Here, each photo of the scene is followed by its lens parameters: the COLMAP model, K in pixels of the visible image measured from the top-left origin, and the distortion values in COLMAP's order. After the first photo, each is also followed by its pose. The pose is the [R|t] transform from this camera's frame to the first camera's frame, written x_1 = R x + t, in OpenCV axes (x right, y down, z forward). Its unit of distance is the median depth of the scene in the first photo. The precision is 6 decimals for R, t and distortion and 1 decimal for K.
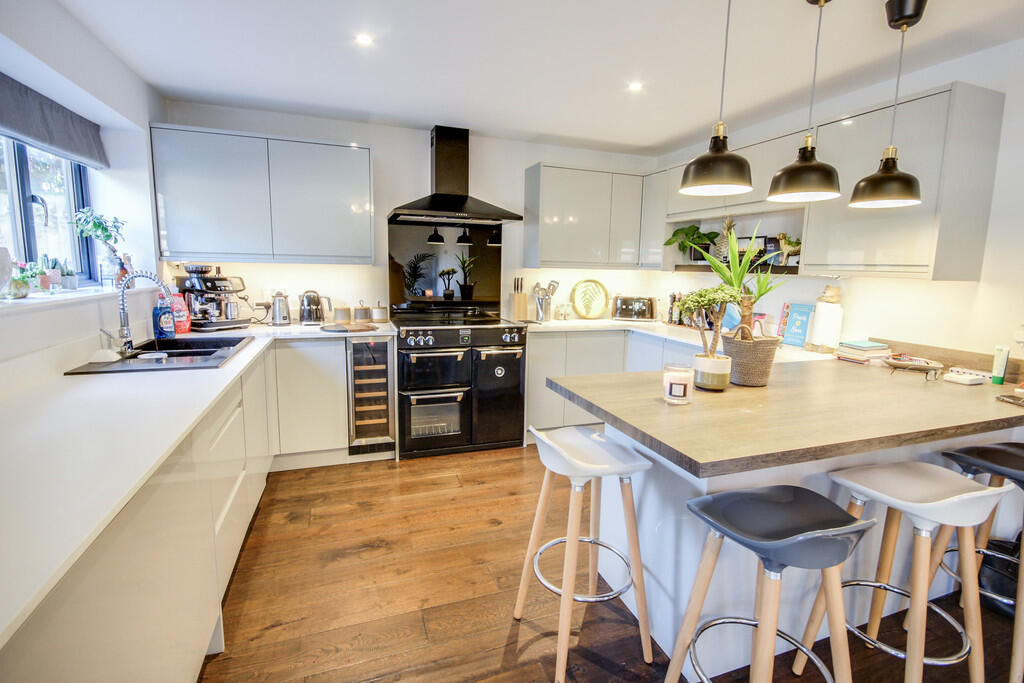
lens RADIAL K [[470.4, 0, 512.0], [0, 470.4, 341.5], [0, 0, 1]] dist [-0.000892, -0.000062]
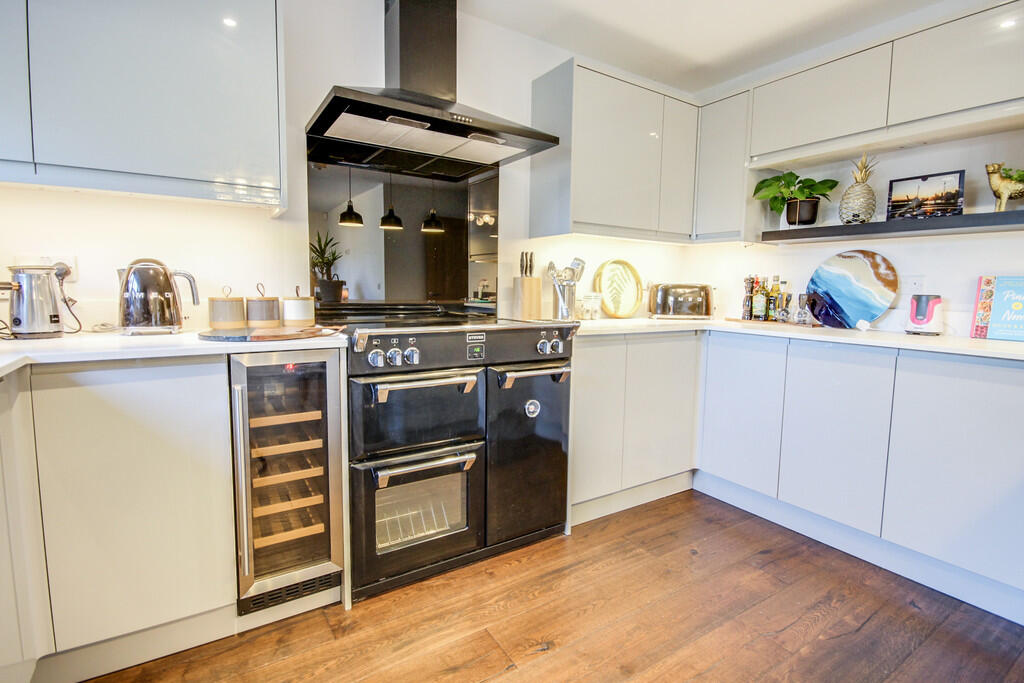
lens RADIAL K [[454.8, 0, 500.1], [0, 454.8, 333.8], [0, 0, 1]] dist [-0.000857, -0.000001]
pose [[0.979535, -0.025144, 0.199696, -0.171702], [0.035049, 0.998316, -0.046221, 0.000184], [-0.198198, 0.052275, 0.978767, 0.483043]]
